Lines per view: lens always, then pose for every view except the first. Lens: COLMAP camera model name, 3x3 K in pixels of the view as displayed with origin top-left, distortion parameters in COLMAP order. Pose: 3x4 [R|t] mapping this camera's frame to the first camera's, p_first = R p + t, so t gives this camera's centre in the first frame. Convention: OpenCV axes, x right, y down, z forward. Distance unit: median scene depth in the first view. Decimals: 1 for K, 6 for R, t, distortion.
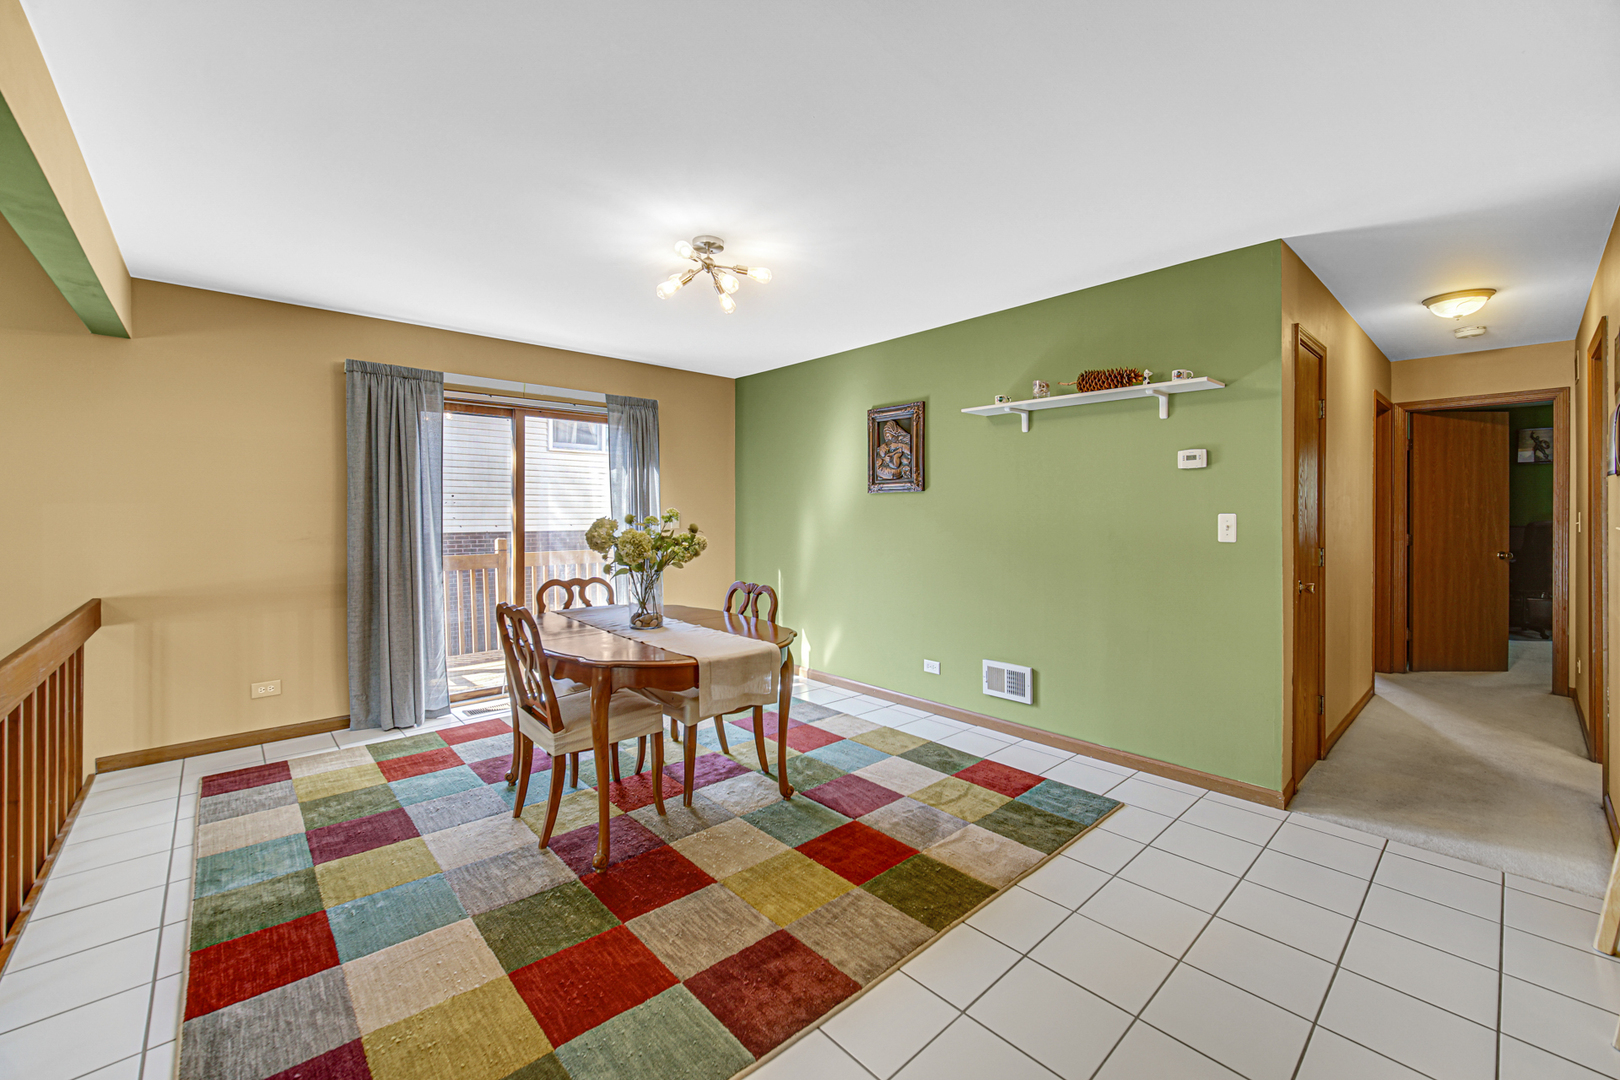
lens RADIAL K [[649.4, 0, 803.0], [0, 649.4, 527.3], [0, 0, 1]] dist [-0.010319, 0.000492]
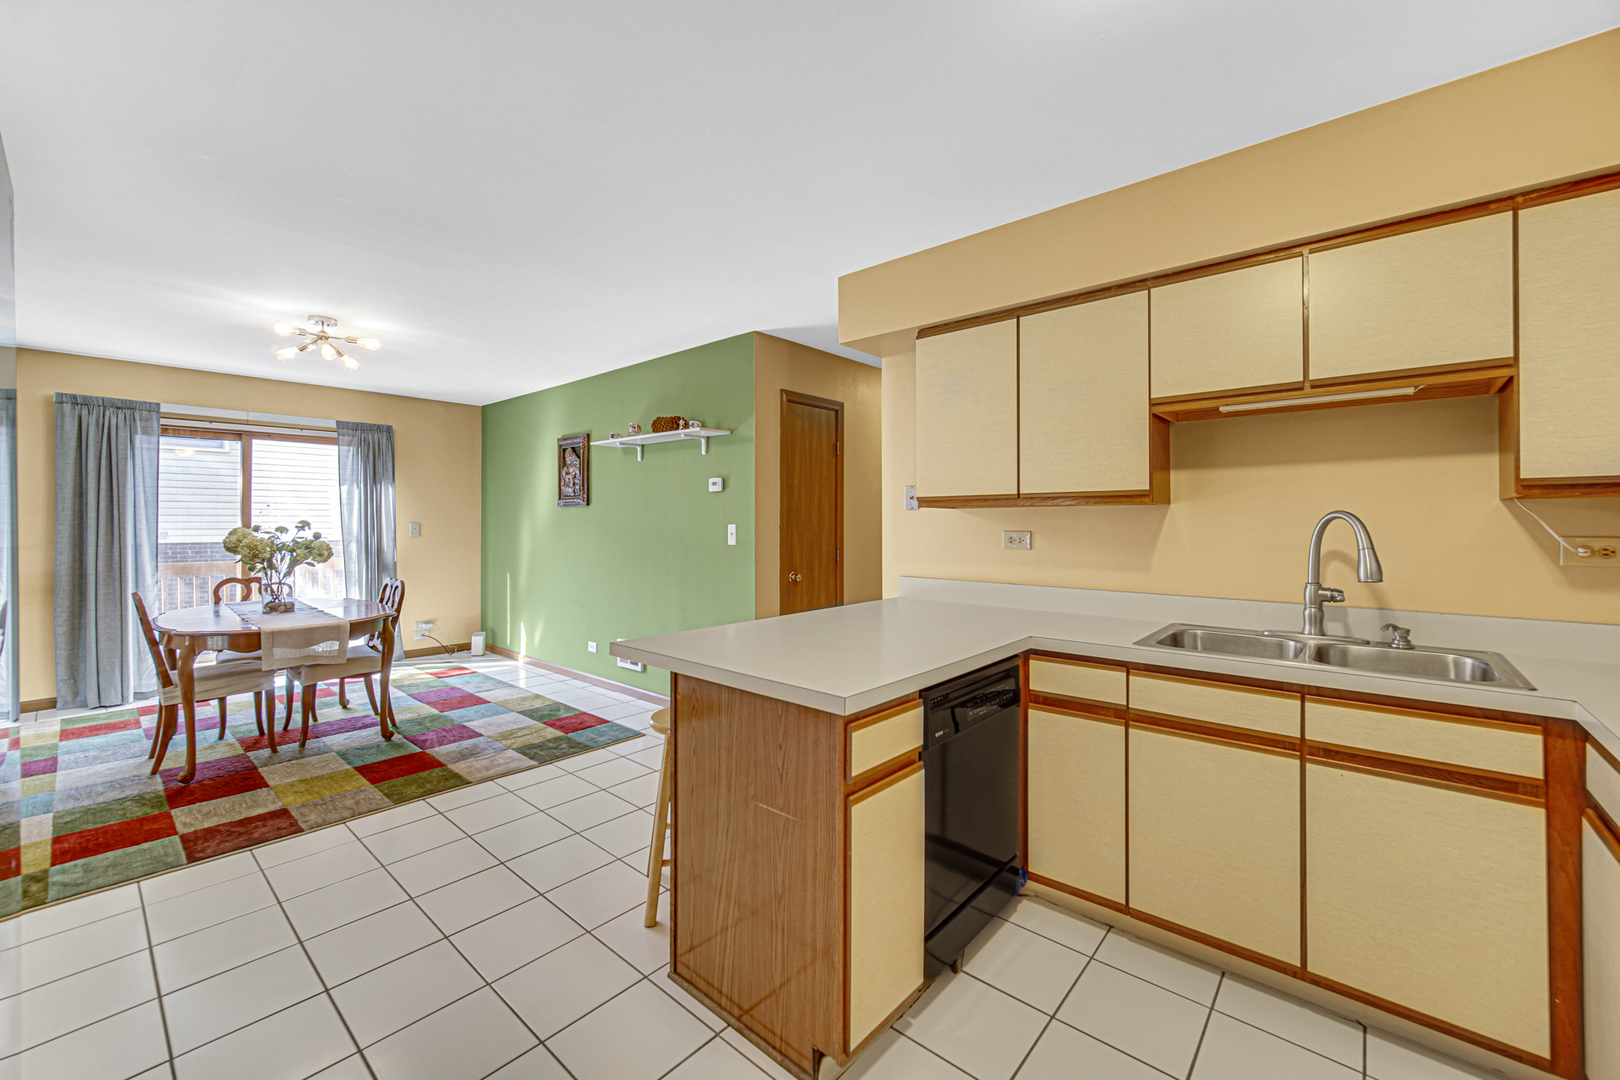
lens RADIAL K [[649.4, 0, 808.7], [0, 649.4, 527.8], [0, 0, 1]] dist [-0.010319, 0.000492]
pose [[0.992726, -0.000913, 0.120389, 0.521030], [0.002325, 0.999930, -0.011587, 0.002425], [-0.120370, 0.011783, 0.992659, -0.323443]]
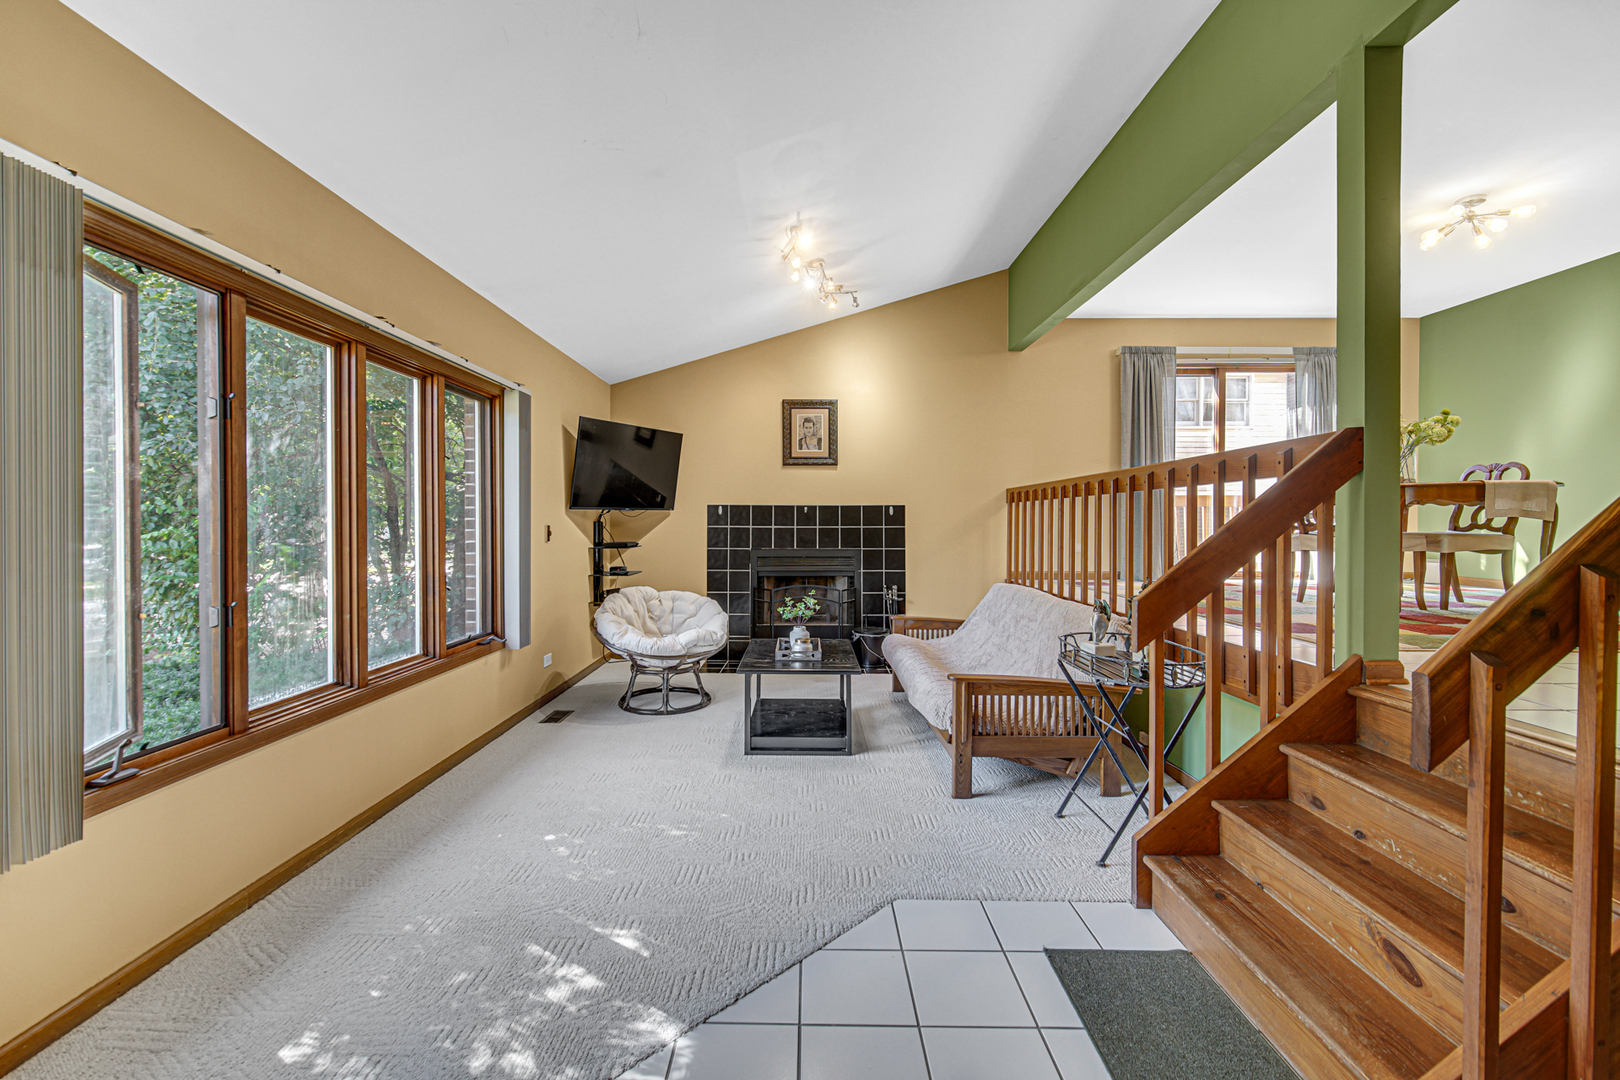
lens RADIAL K [[649.4, 0, 804.5], [0, 649.4, 534.7], [0, 0, 1]] dist [-0.010319, 0.000492]
pose [[0.730496, 0.015190, -0.682748, -0.182545], [-0.015003, 0.999868, 0.006193, 0.211950], [0.682752, 0.005720, 0.730628, -0.716434]]
